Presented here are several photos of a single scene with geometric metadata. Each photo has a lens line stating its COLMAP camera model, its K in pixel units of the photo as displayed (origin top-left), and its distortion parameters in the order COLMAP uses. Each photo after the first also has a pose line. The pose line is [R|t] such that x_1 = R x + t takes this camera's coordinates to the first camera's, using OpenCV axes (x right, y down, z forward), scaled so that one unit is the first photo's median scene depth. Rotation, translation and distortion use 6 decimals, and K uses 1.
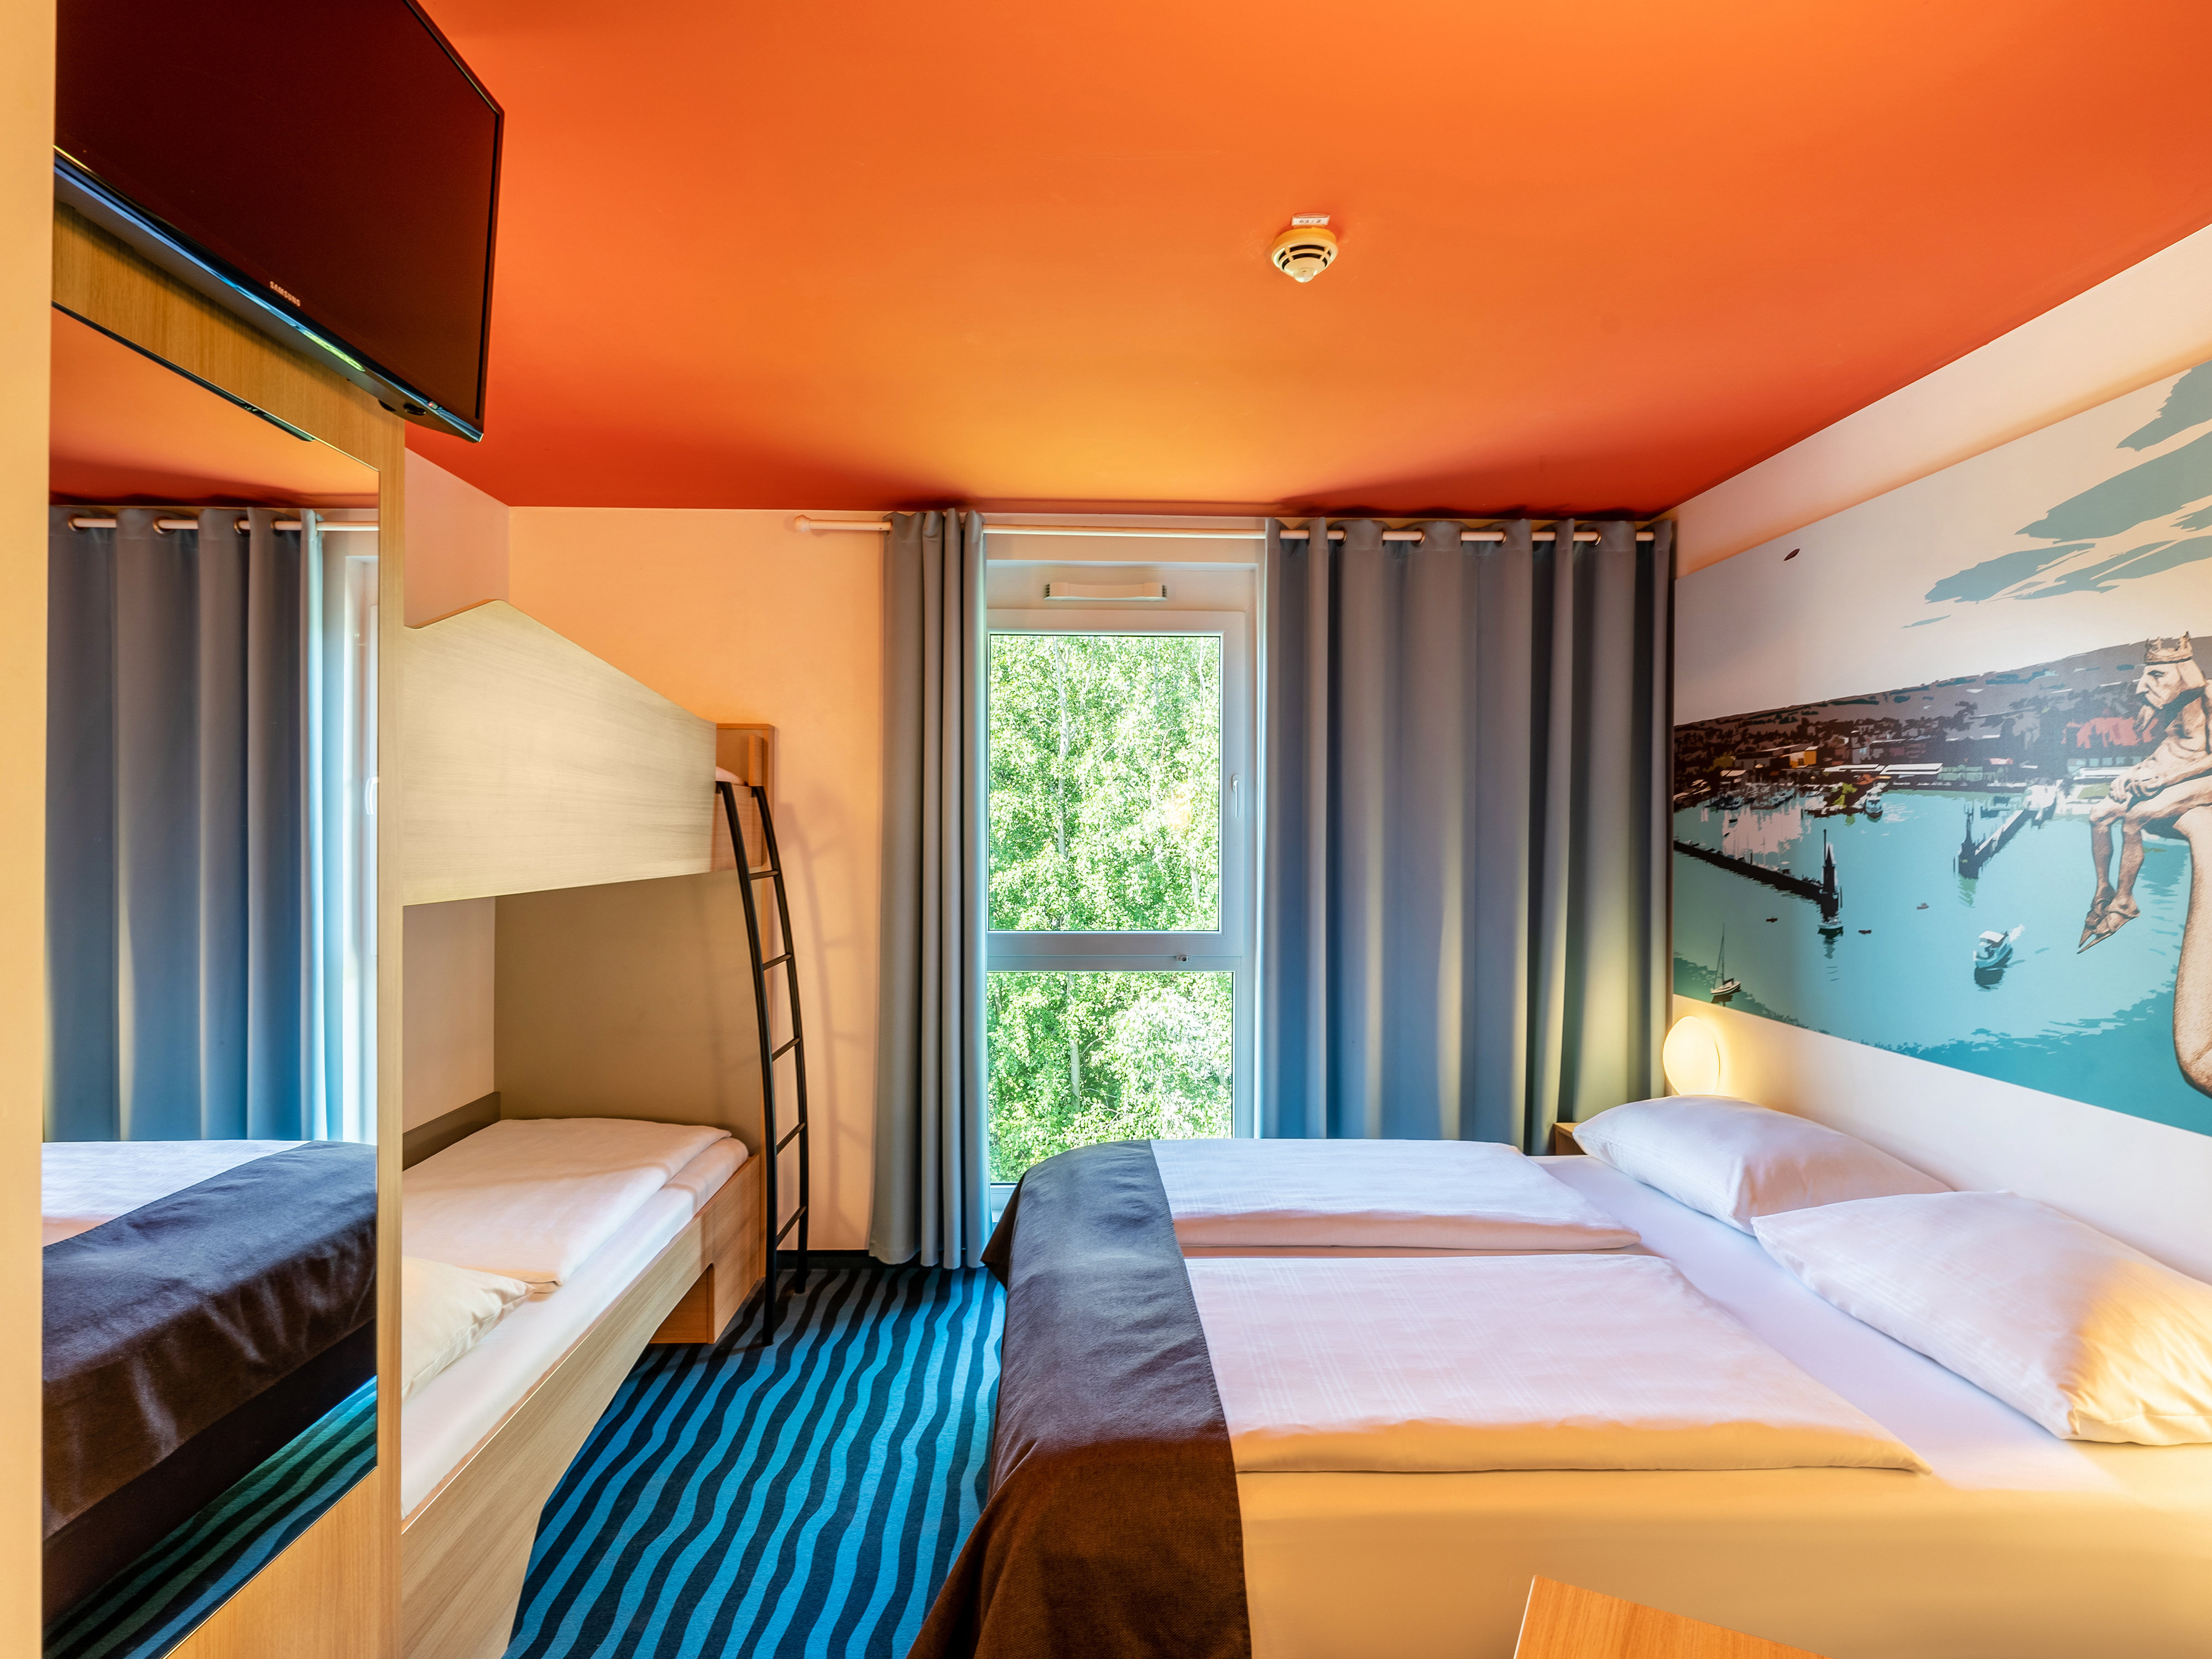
lens RADIAL K [[1122.1, 0, 1073.5], [0, 1122.1, 836.9], [0, 0, 1]] dist [0.000801, 0.001496]
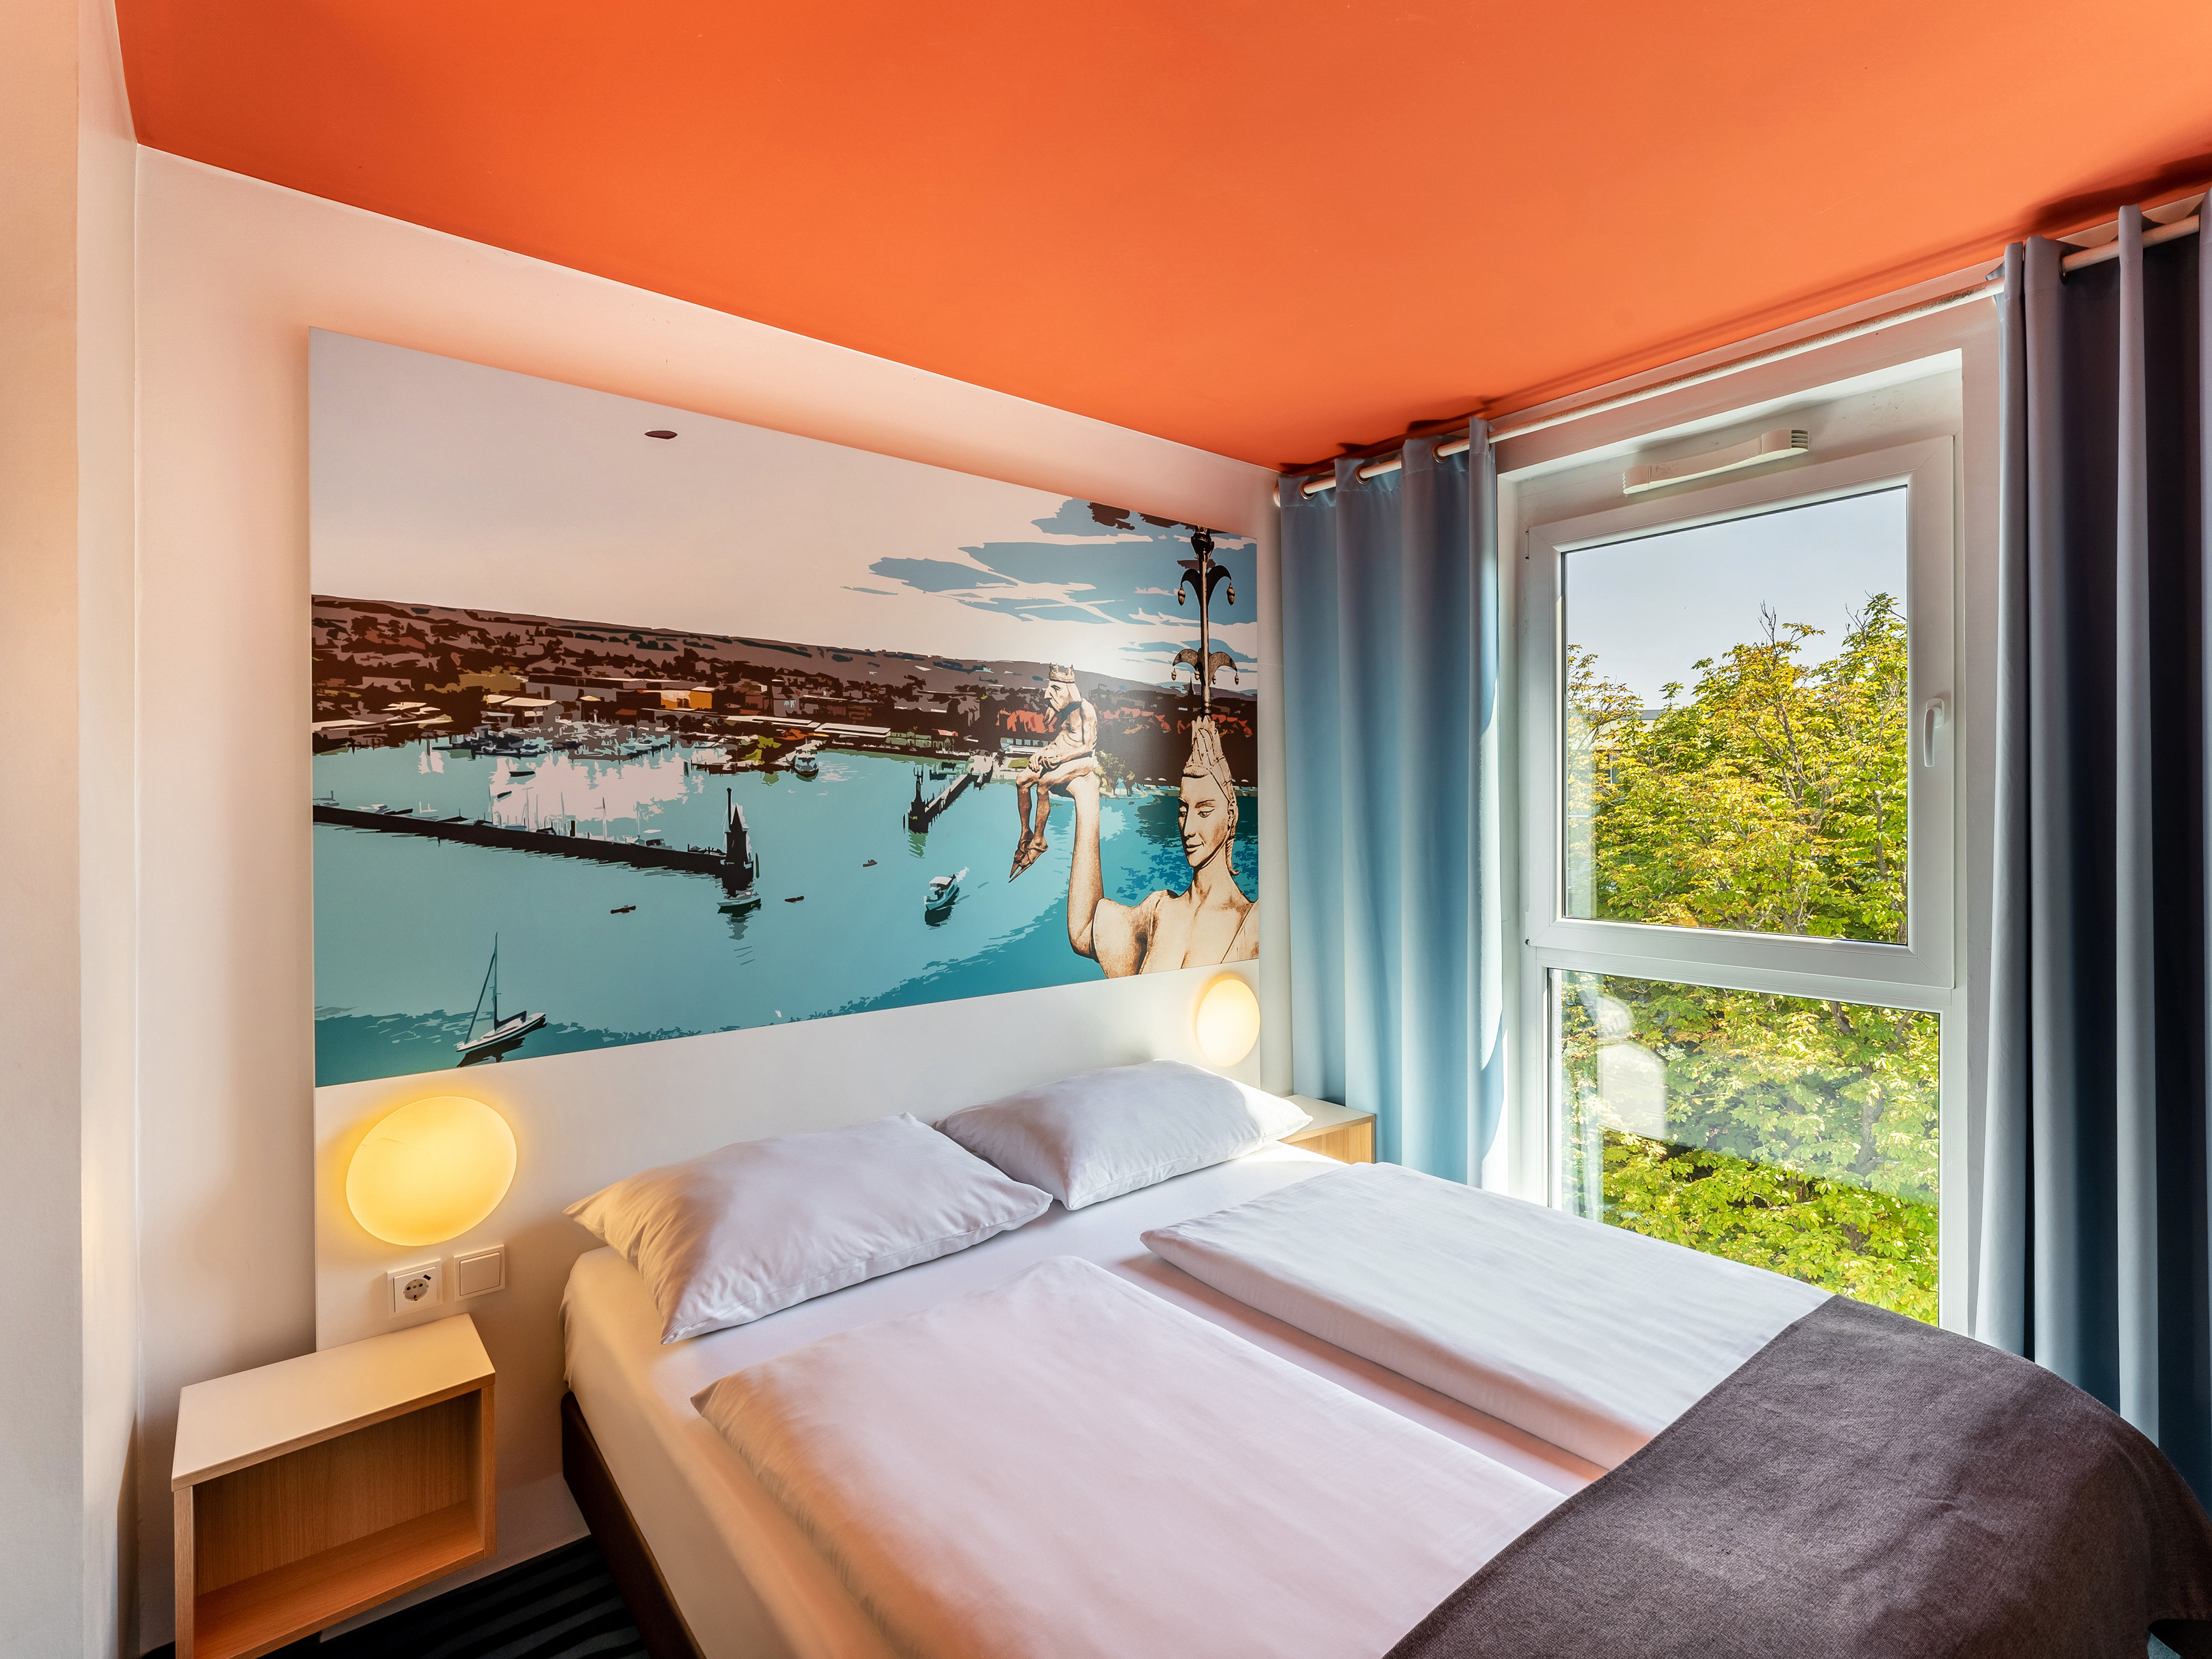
lens RADIAL K [[1082.4, 0, 1118.9], [0, 1082.4, 810.6], [0, 0, 1]] dist [0.005943, -0.000243]
pose [[-0.638710, -0.000628, 0.769447, -0.160566], [0.009023, 0.999925, 0.008306, 0.006538], [-0.769395, 0.012248, -0.638656, 1.443750]]
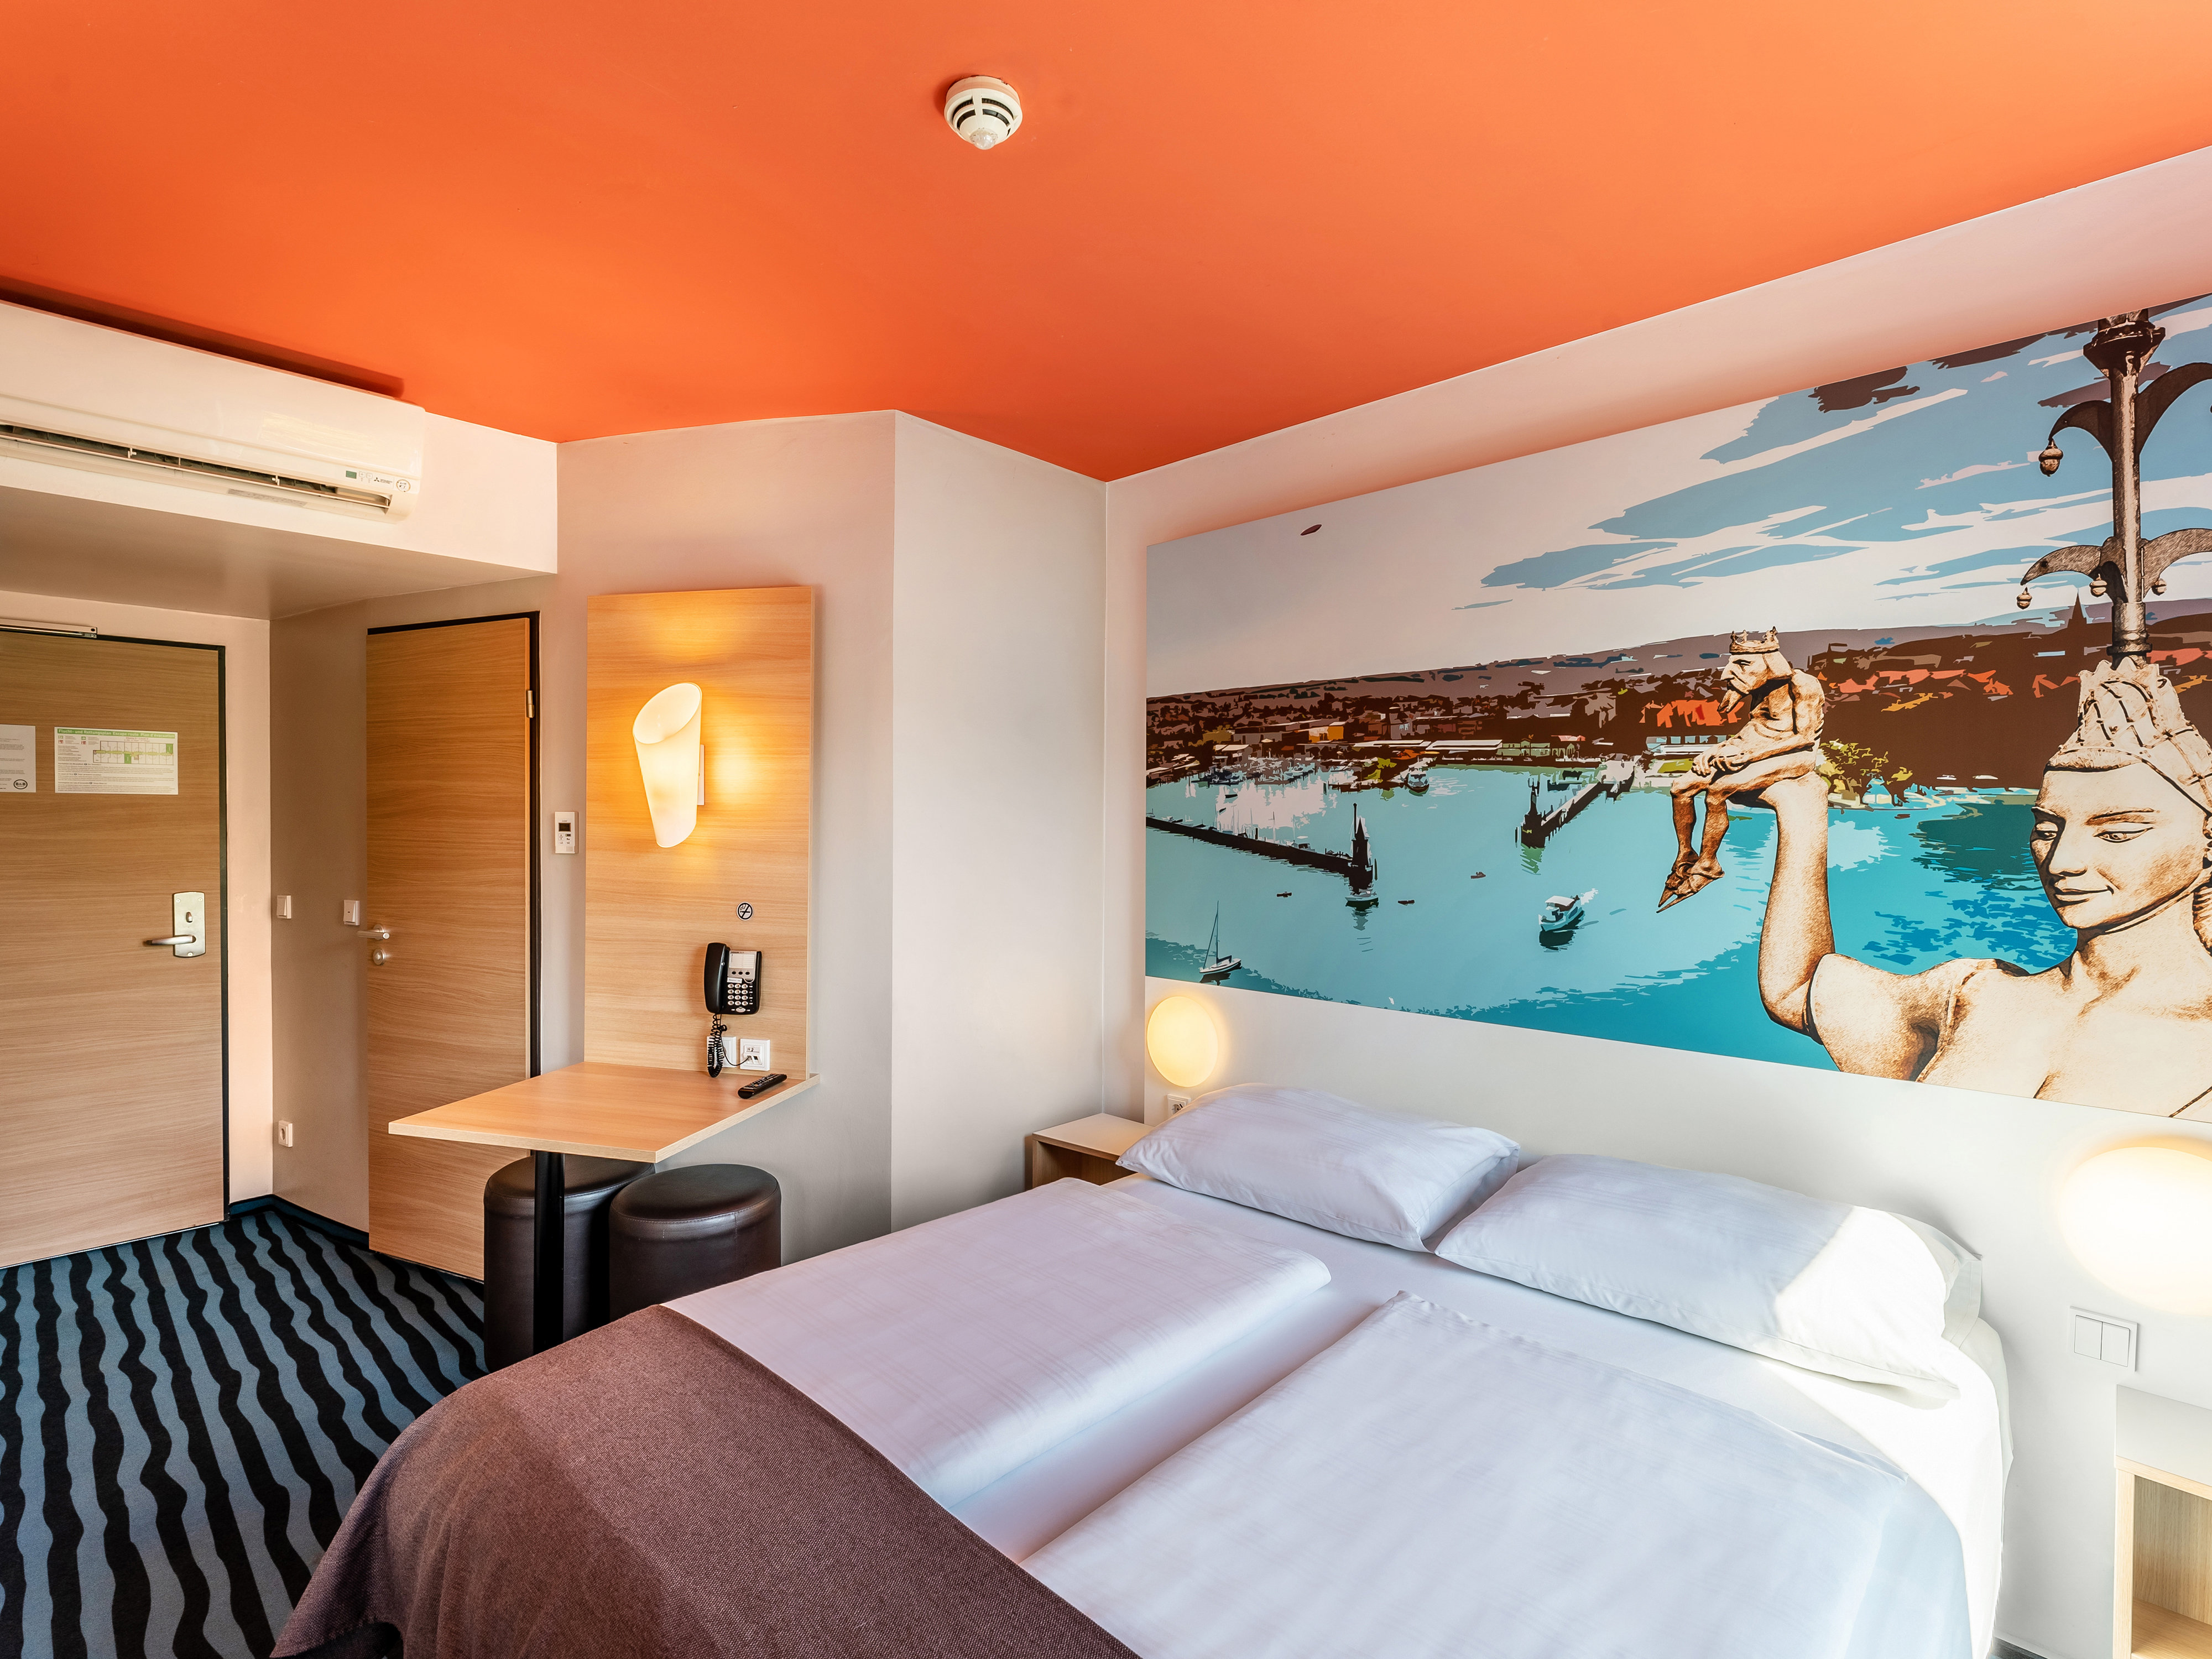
lens RADIAL K [[1082.4, 0, 1077.7], [0, 1082.4, 836.6], [0, 0, 1]] dist [0.005943, -0.000243]
pose [[0.706883, -0.009682, 0.707264, -0.222859], [0.002348, 0.999933, 0.011341, 0.012817], [-0.707326, -0.006356, 0.706858, 0.541675]]
